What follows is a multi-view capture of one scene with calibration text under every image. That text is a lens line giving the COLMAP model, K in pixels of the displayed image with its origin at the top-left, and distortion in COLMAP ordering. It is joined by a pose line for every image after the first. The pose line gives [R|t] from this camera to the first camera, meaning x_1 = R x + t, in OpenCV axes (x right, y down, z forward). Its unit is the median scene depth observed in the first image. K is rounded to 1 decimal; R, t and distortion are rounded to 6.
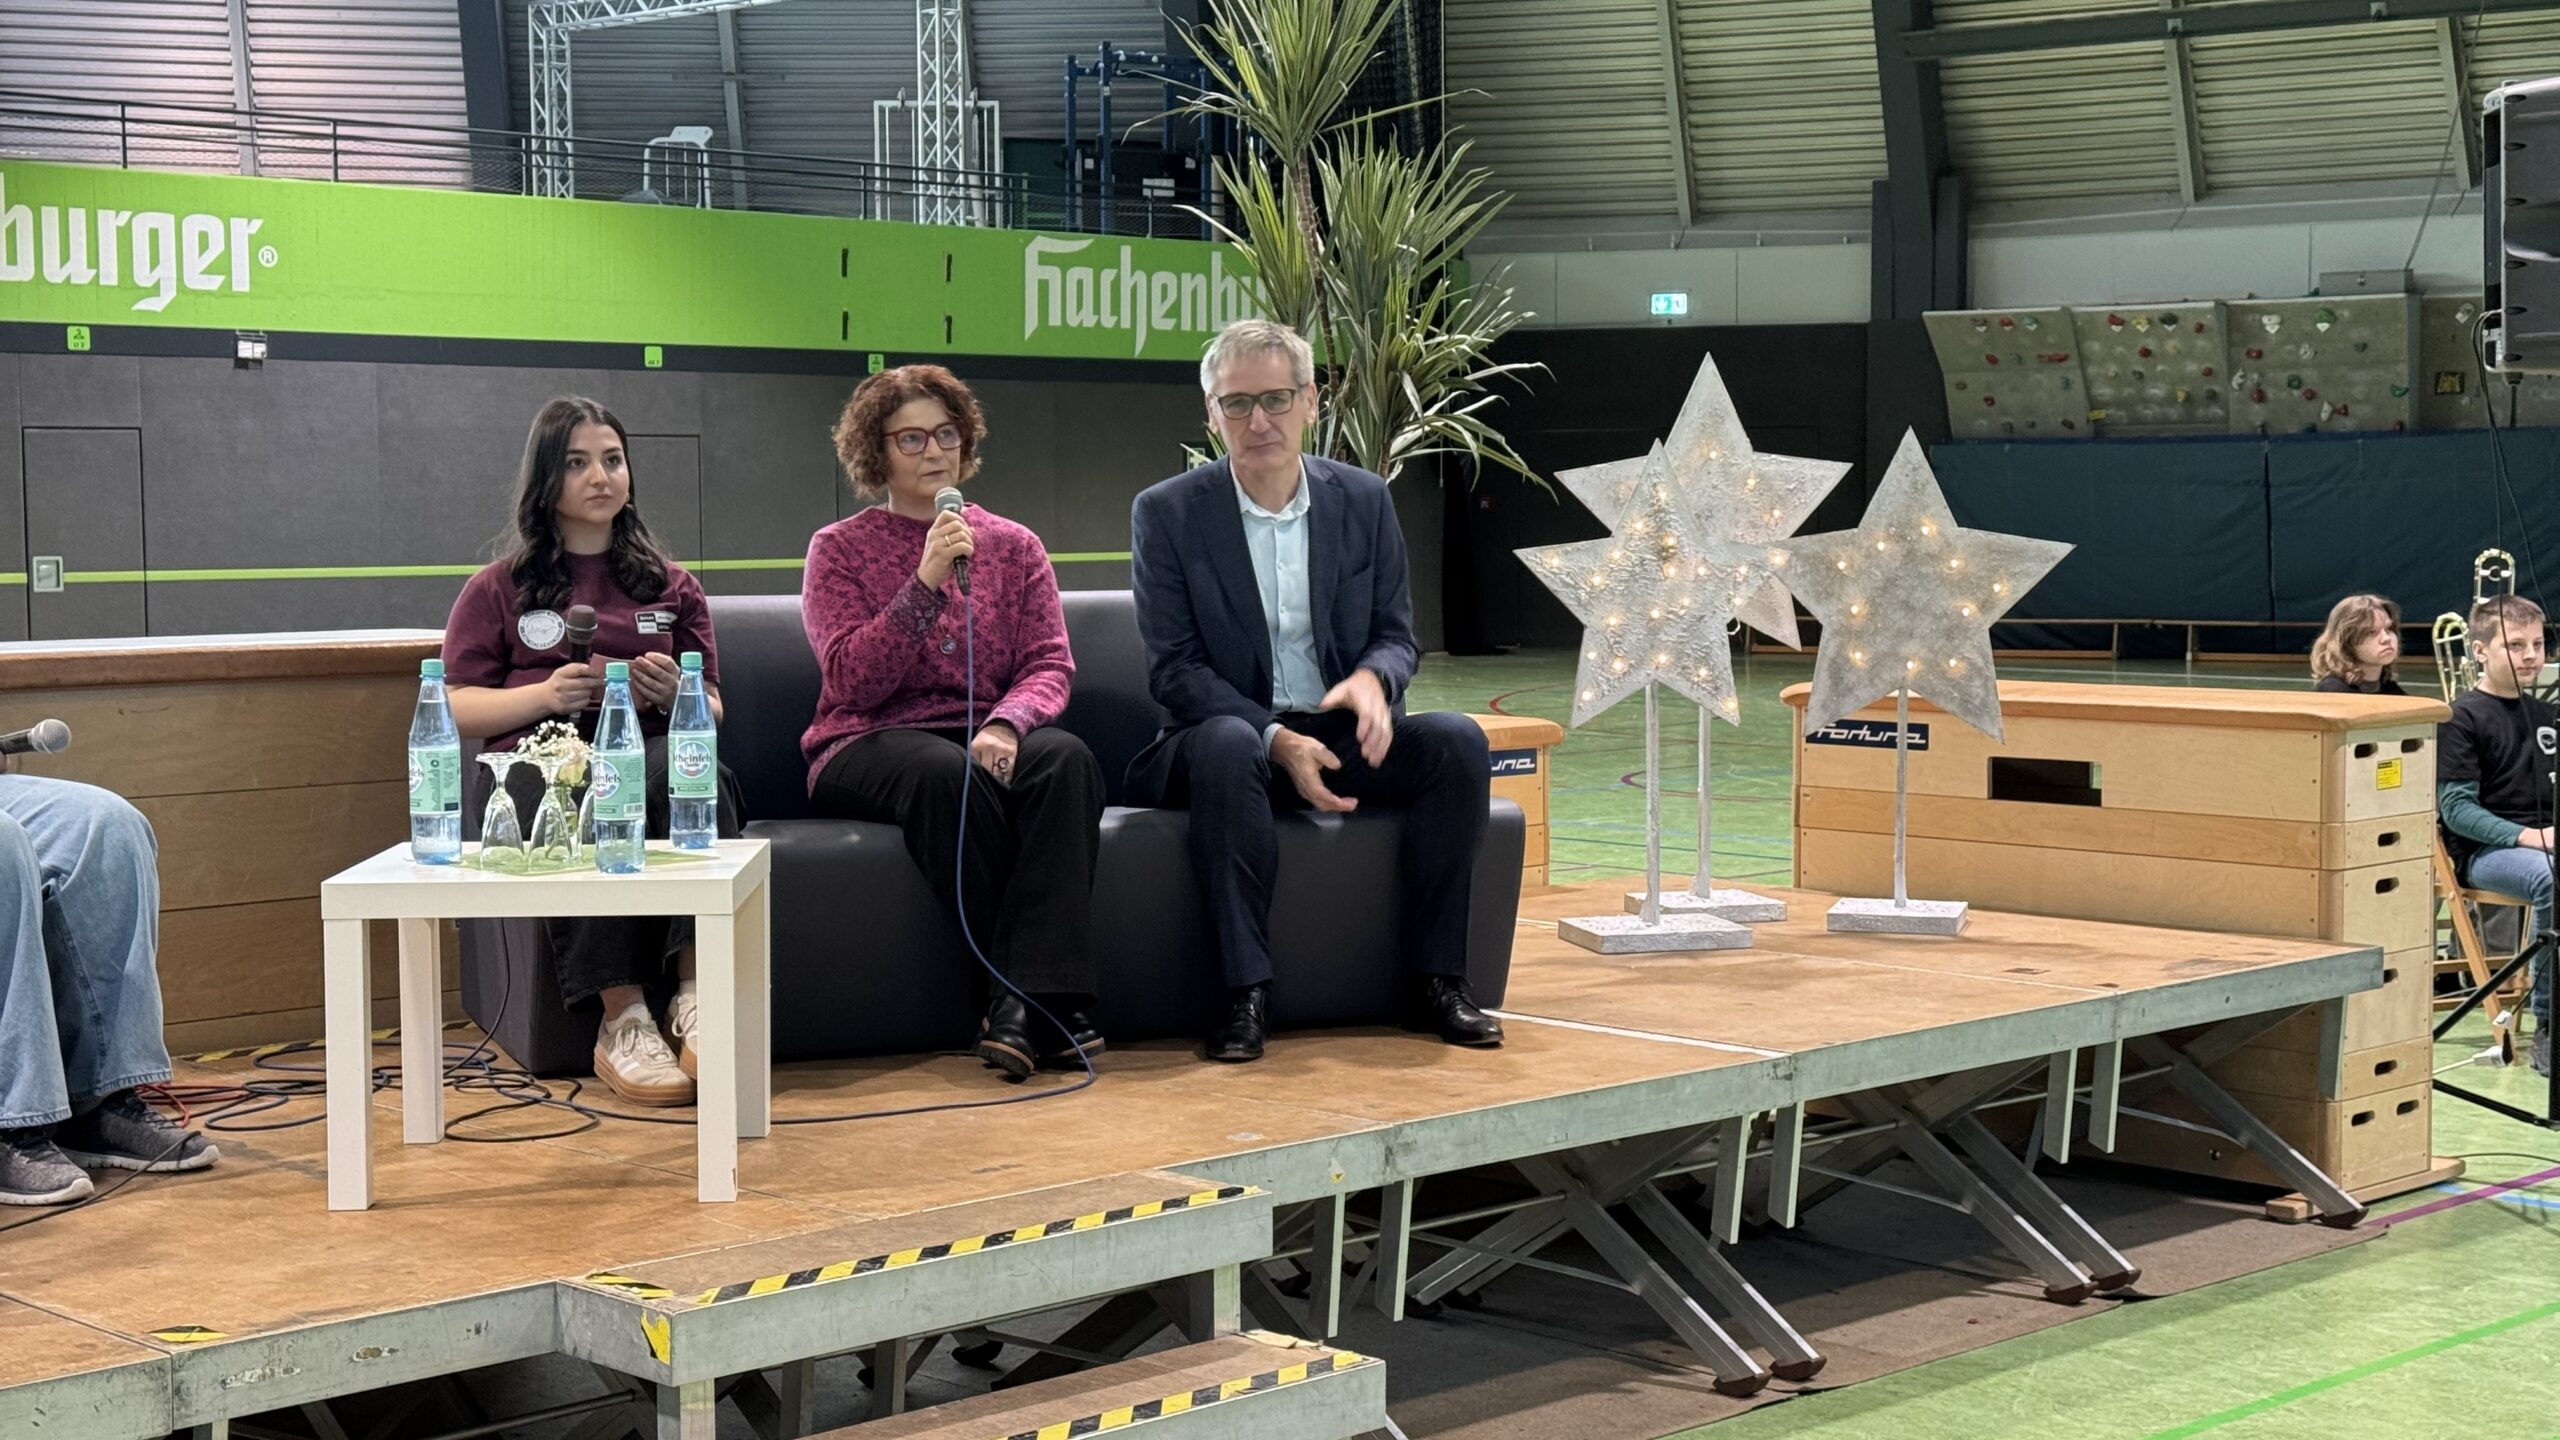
lens RADIAL K [[3556.3, 0, 1280.0], [0, 3556.3, 720.0], [0, 0, 1]] dist [0.153816, -0.053695]
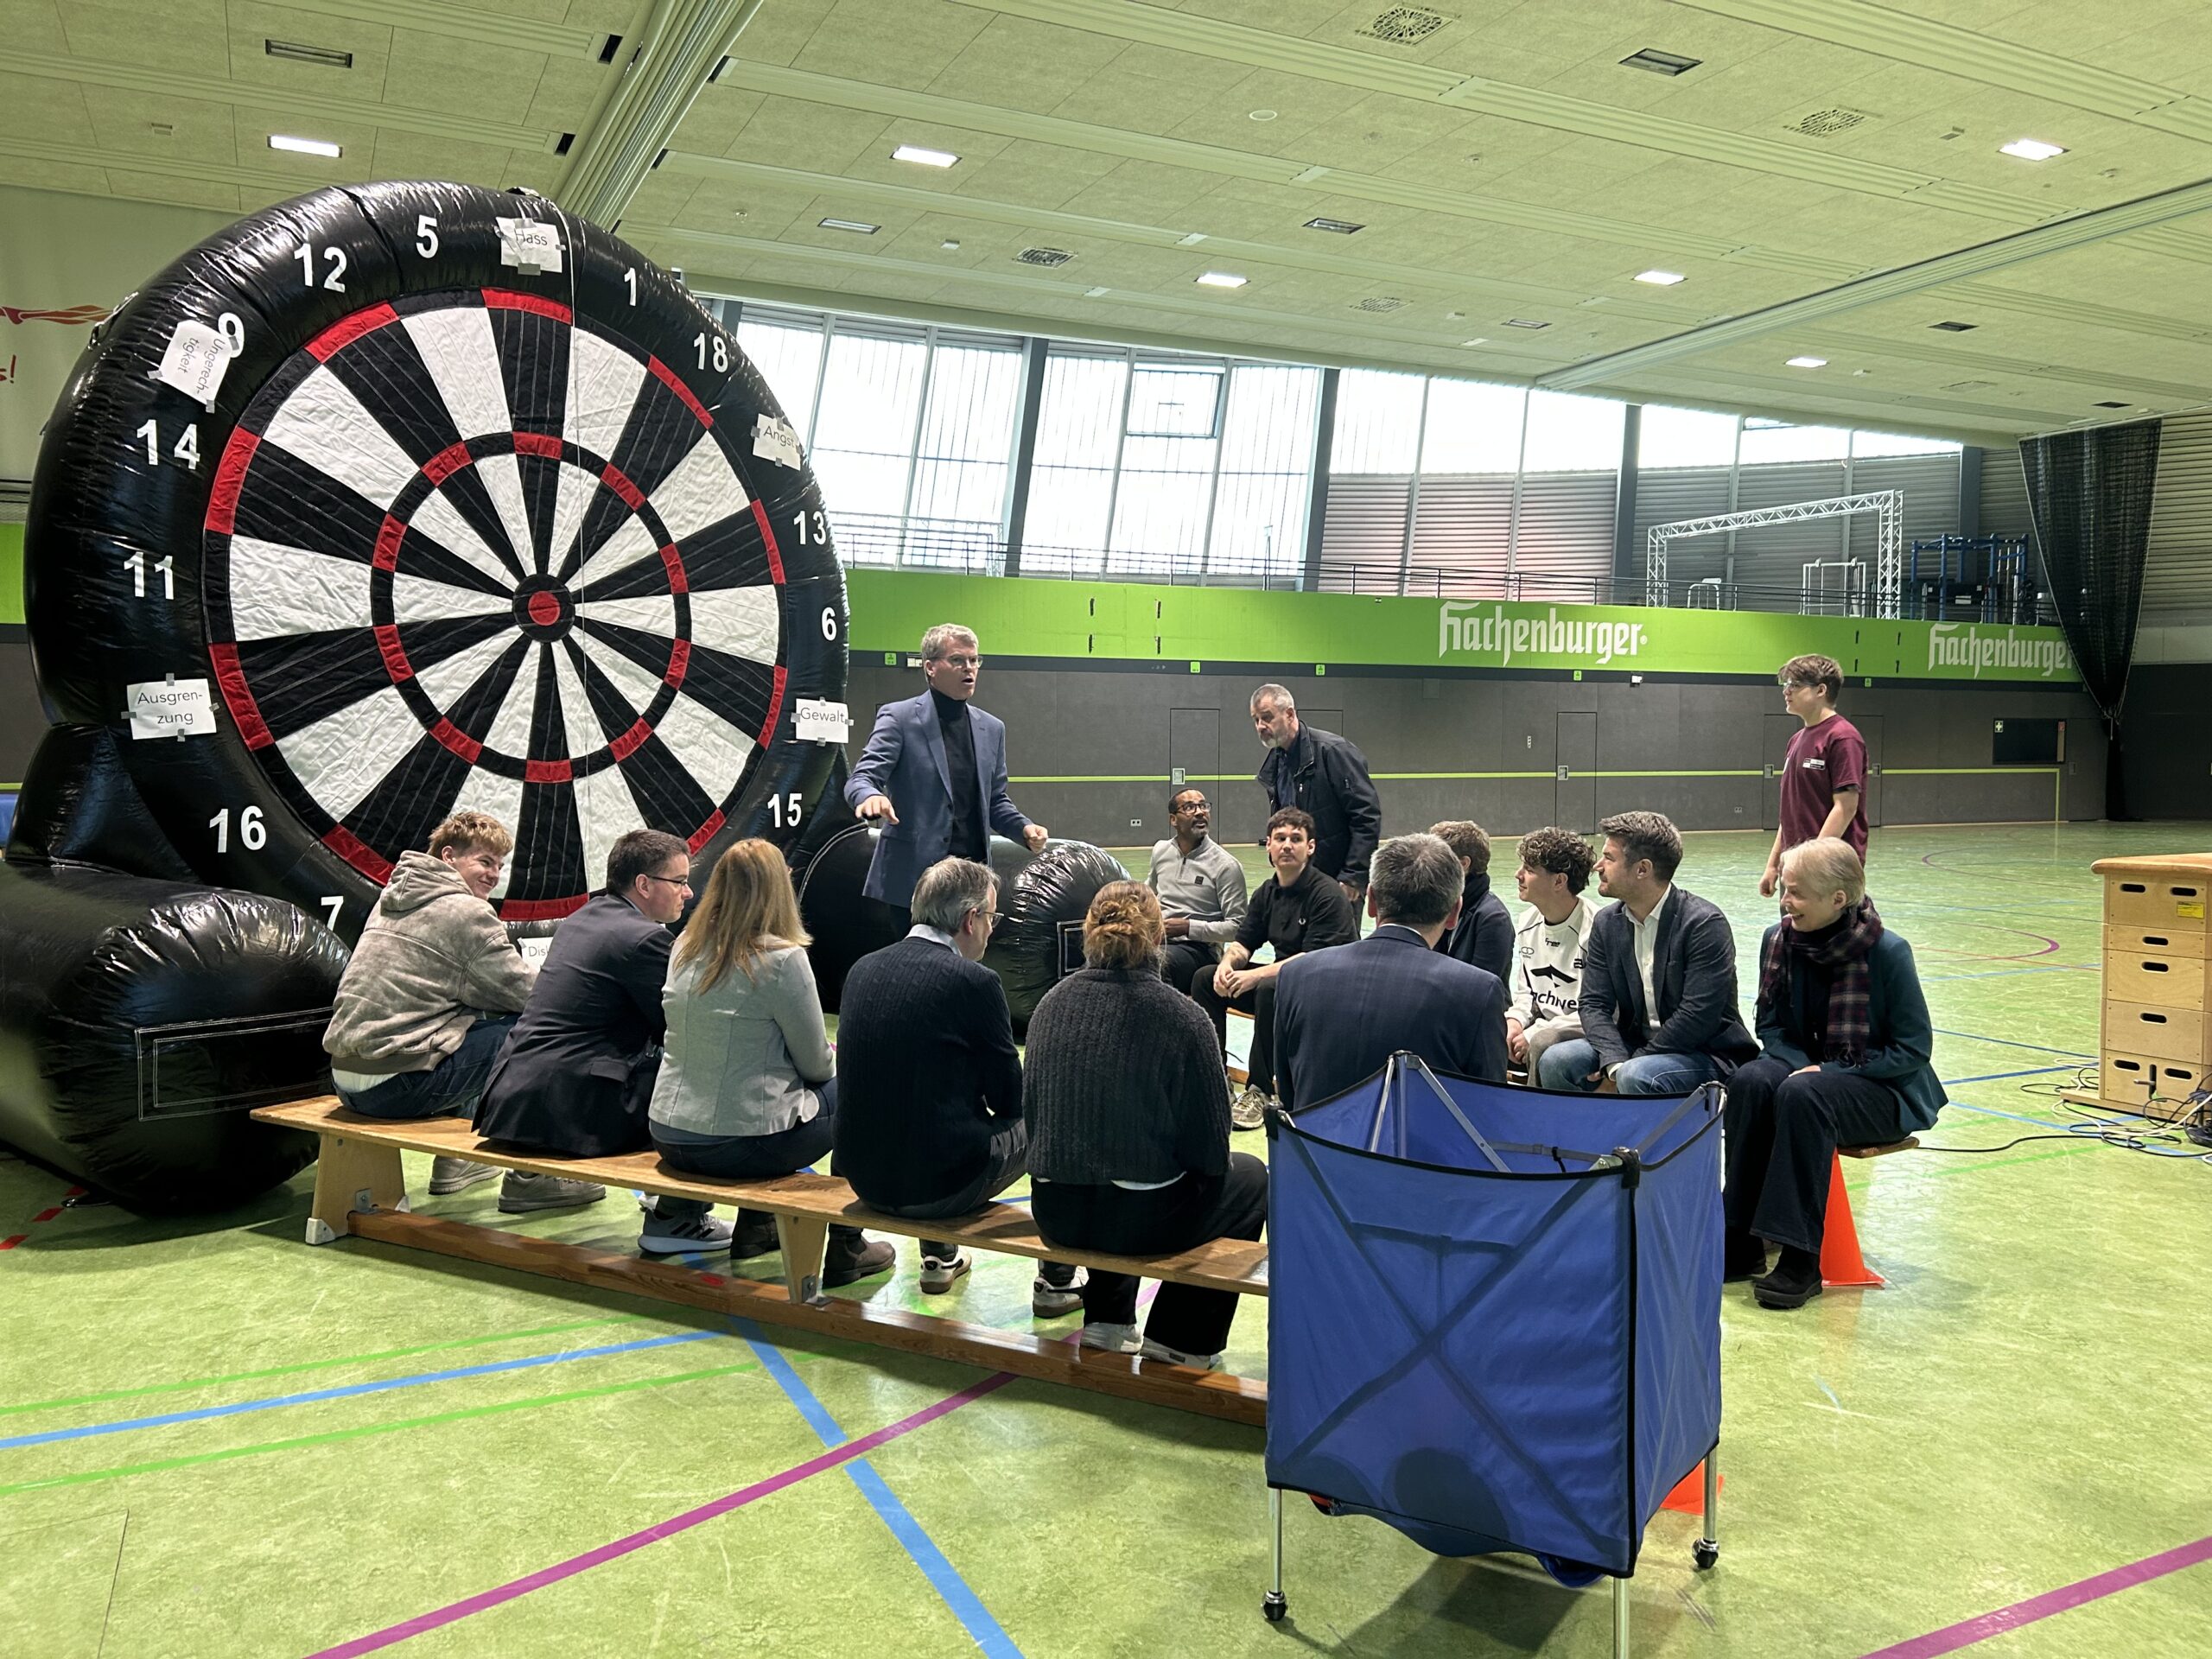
lens RADIAL K [[1672.2, 0, 1106.0], [0, 1672.2, 829.5], [0, 0, 1]] dist [0.027948, -0.004878]
pose [[0.950918, 0.021488, -0.308696, -0.829384], [-0.026137, 0.999599, -0.010933, 0.050903], [0.308337, 0.018465, 0.951098, -0.458089]]
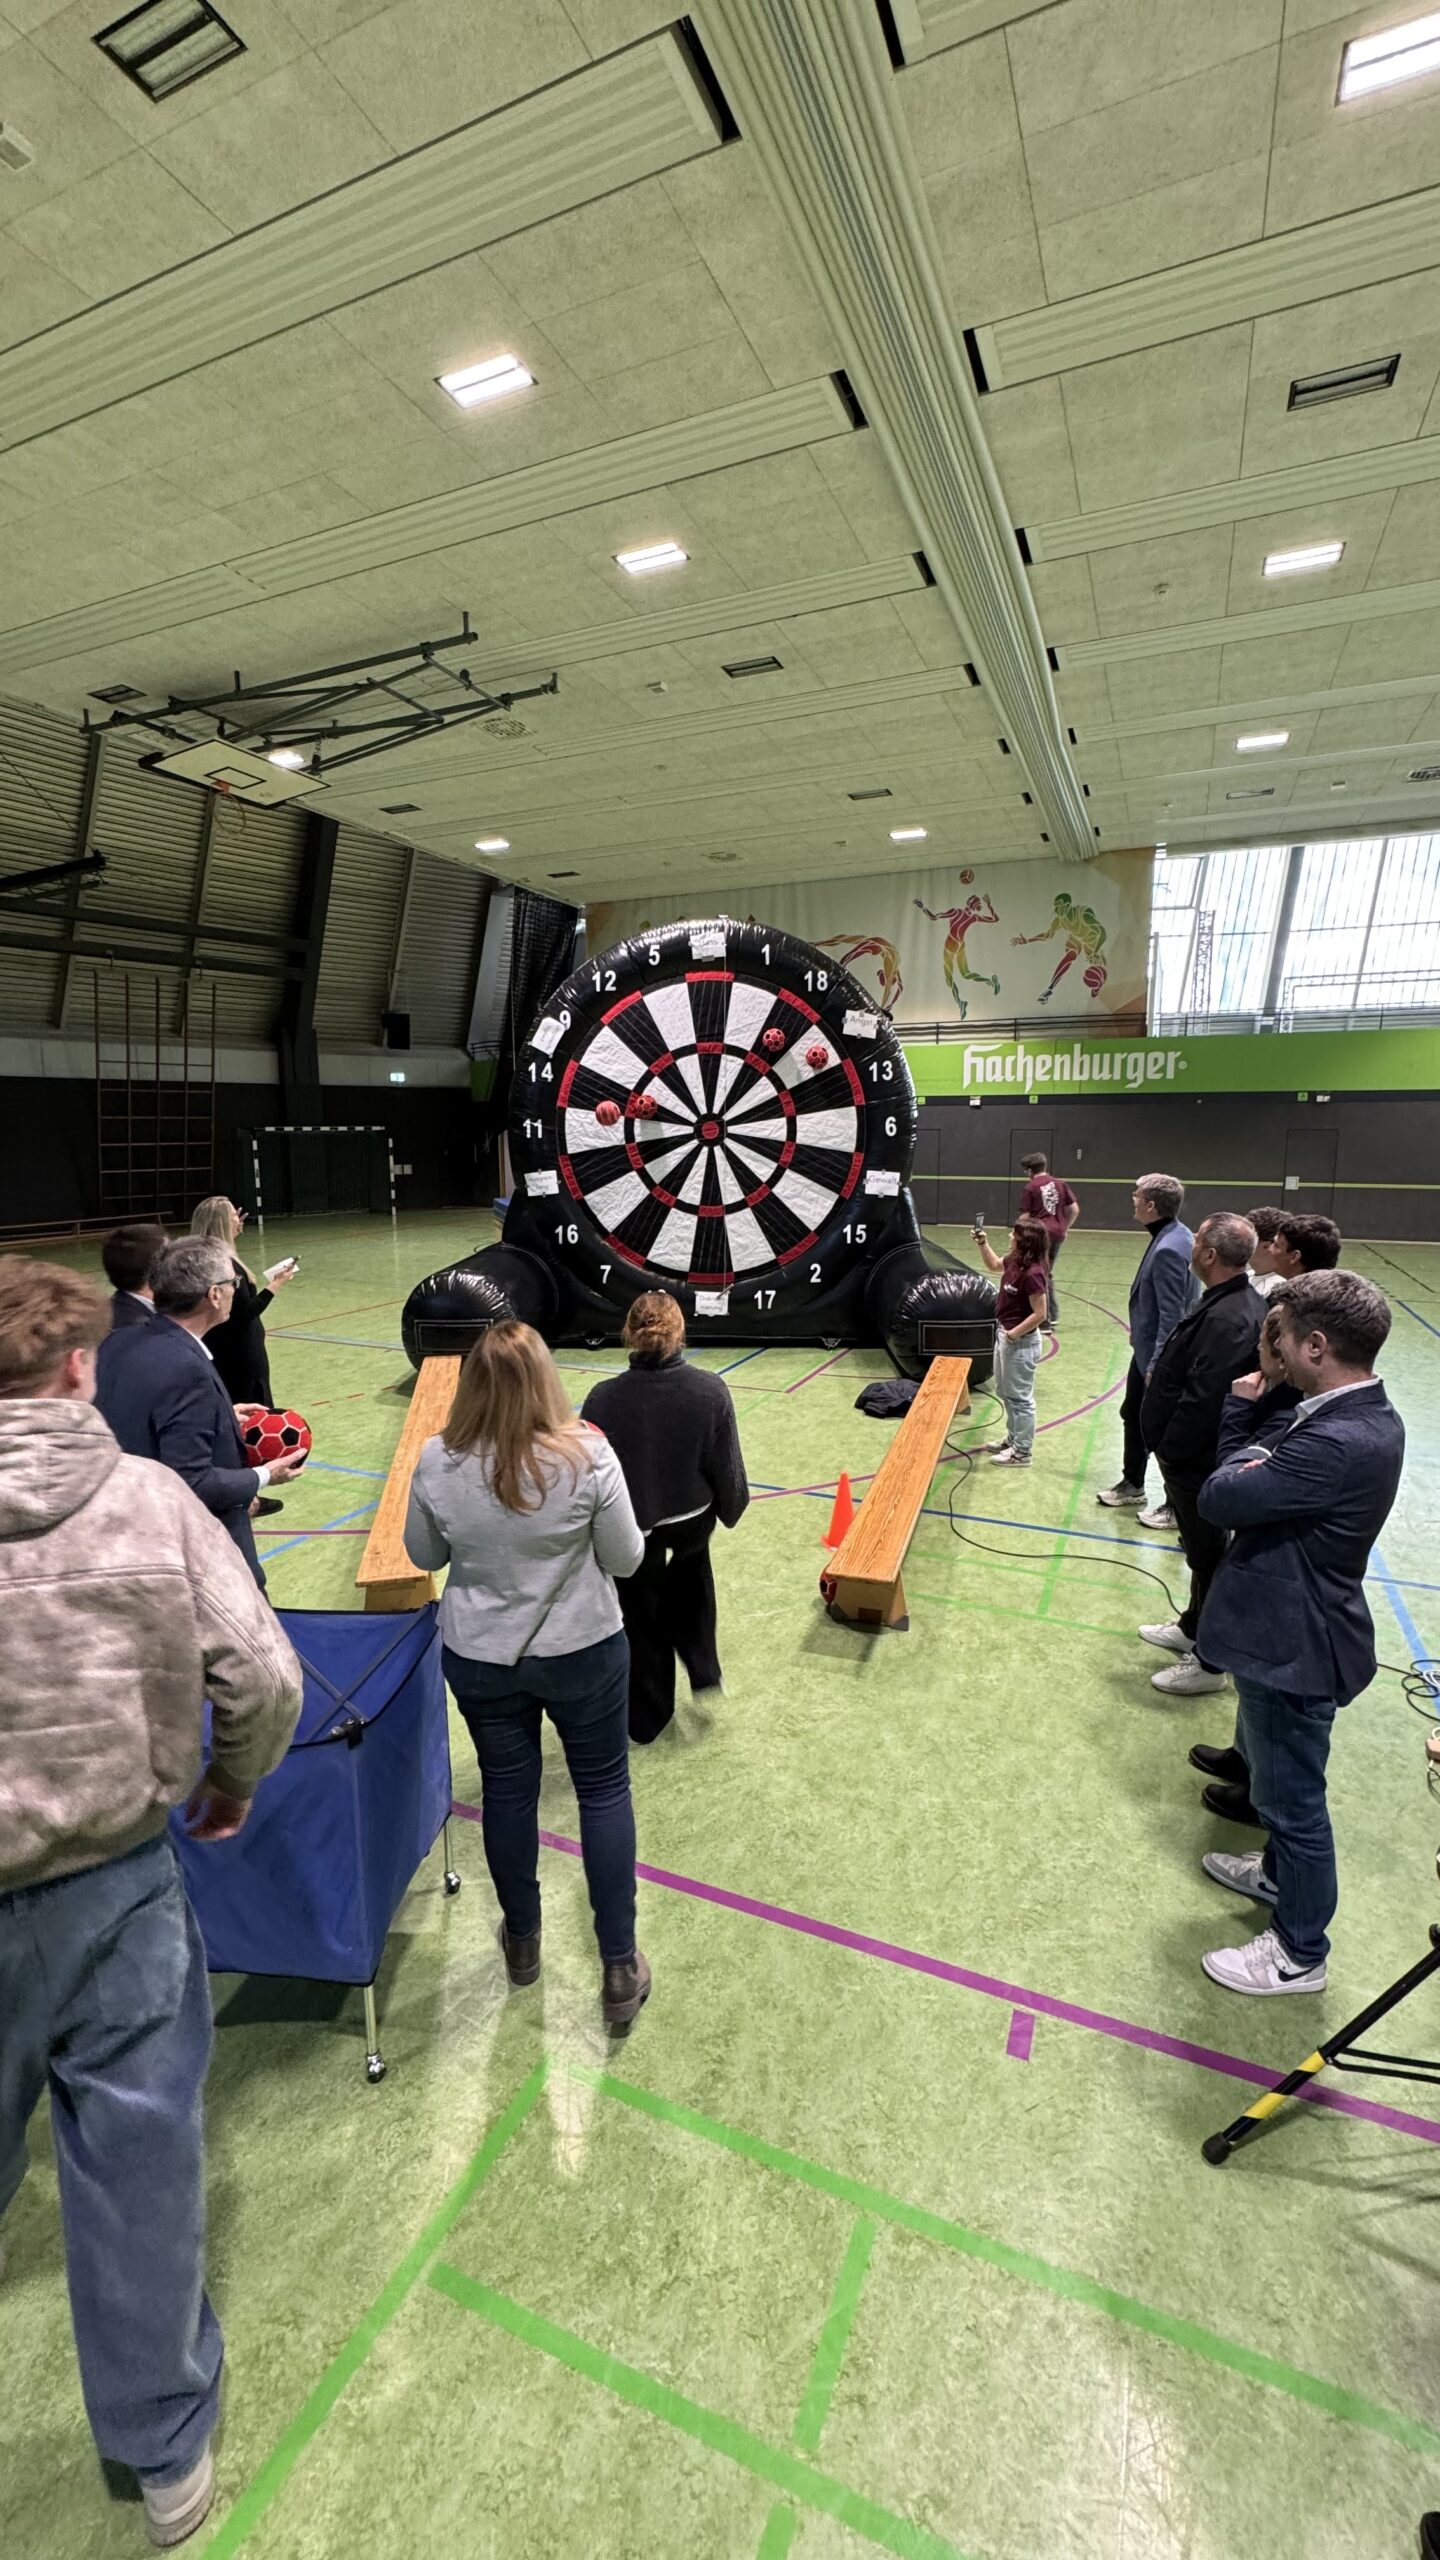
lens RADIAL K [[1018.1, 0, 720.0], [0, 1018.1, 1280.0], [0, 0, 1]] dist [-0.000009, -0.000827]
pose [[0.376671, 0.144953, -0.914936, -0.349785], [-0.059355, 0.989428, 0.132319, -0.058836], [0.924444, 0.004465, 0.381292, -0.093471]]
